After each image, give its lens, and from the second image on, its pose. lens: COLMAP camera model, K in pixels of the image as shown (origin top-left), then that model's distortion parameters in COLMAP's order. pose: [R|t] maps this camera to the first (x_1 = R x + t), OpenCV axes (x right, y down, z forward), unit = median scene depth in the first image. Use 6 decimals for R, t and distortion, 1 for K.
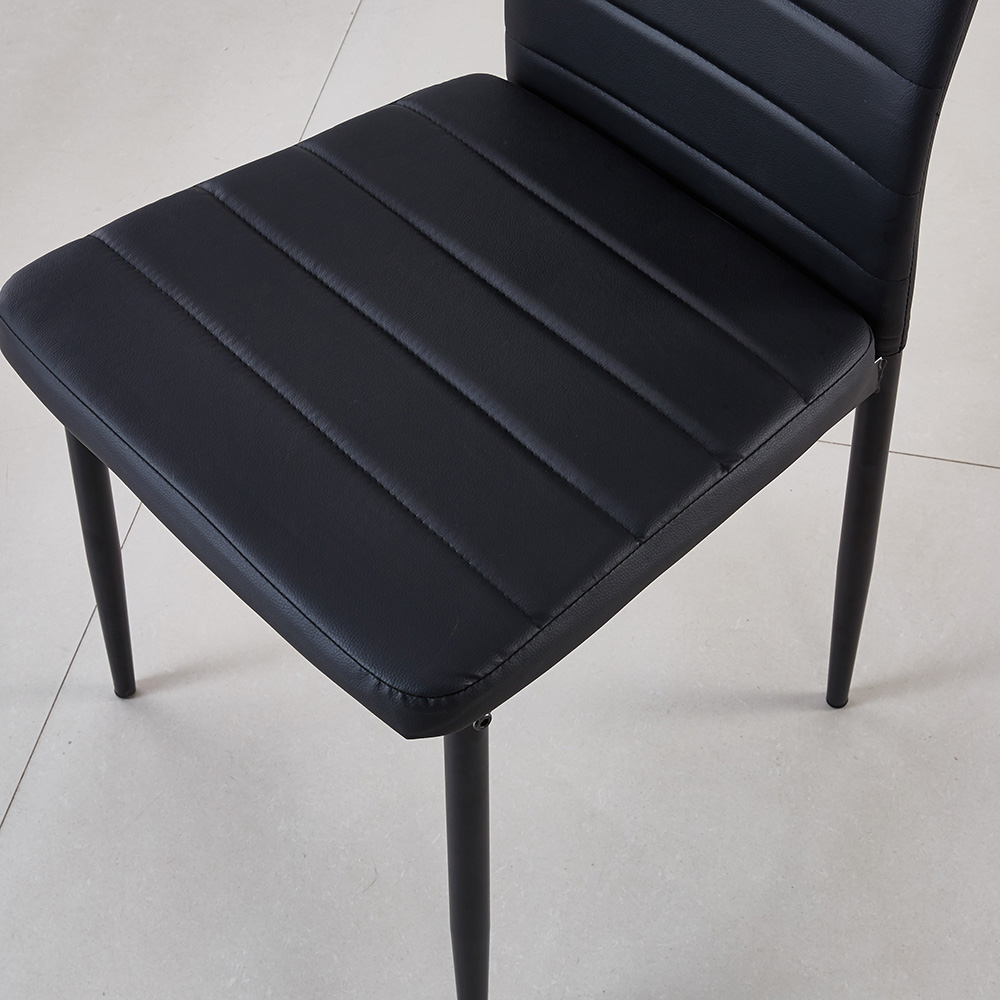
lens RADIAL K [[2068.3, 0, 499.6], [0, 2068.3, 499.8], [0, 0, 1]] dist [-0.037960, 0.000000]
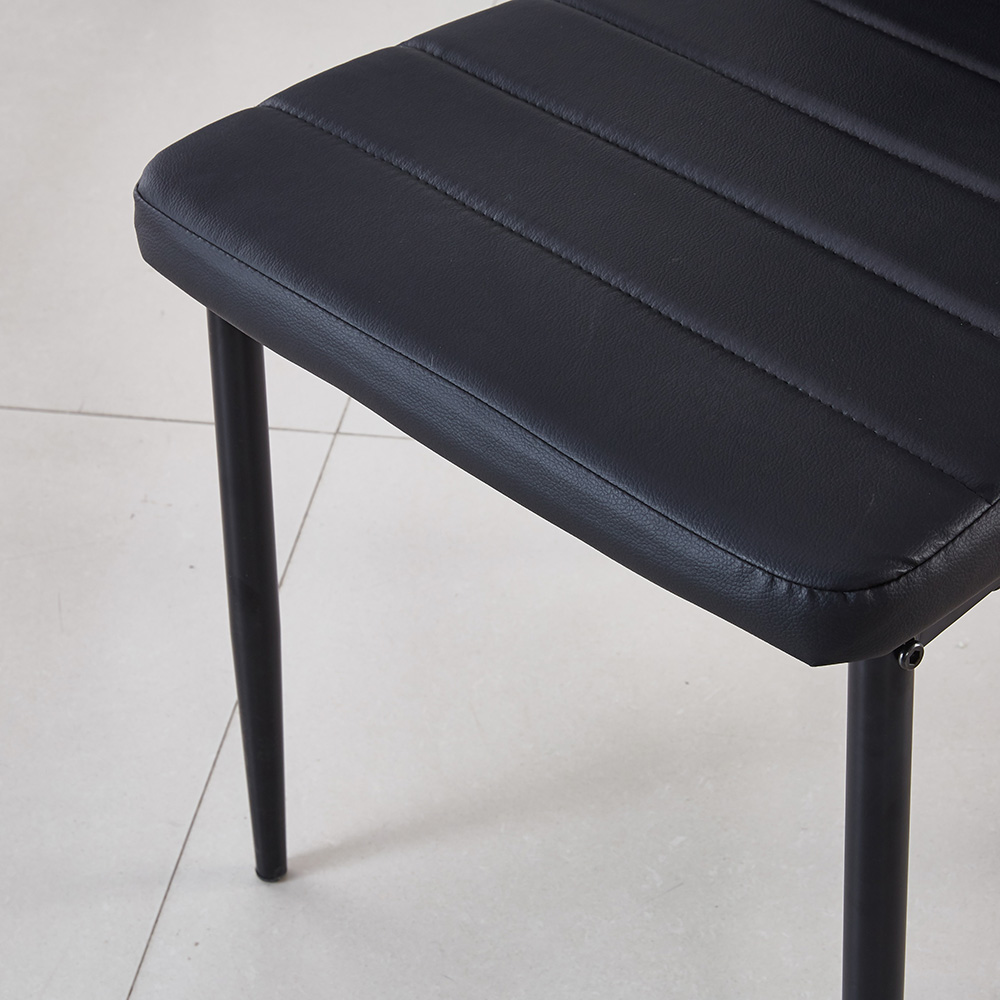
lens RADIAL K [[3233.2, 0, 500.3], [0, 3233.2, 500.1], [0, 0, 1]] dist [-0.043732, 0.000000]
pose [[0.998371, -0.057004, -0.002301, -0.119361], [0.055501, 0.979812, -0.192063, 0.218376], [0.013203, 0.191623, 0.981380, -0.056994]]
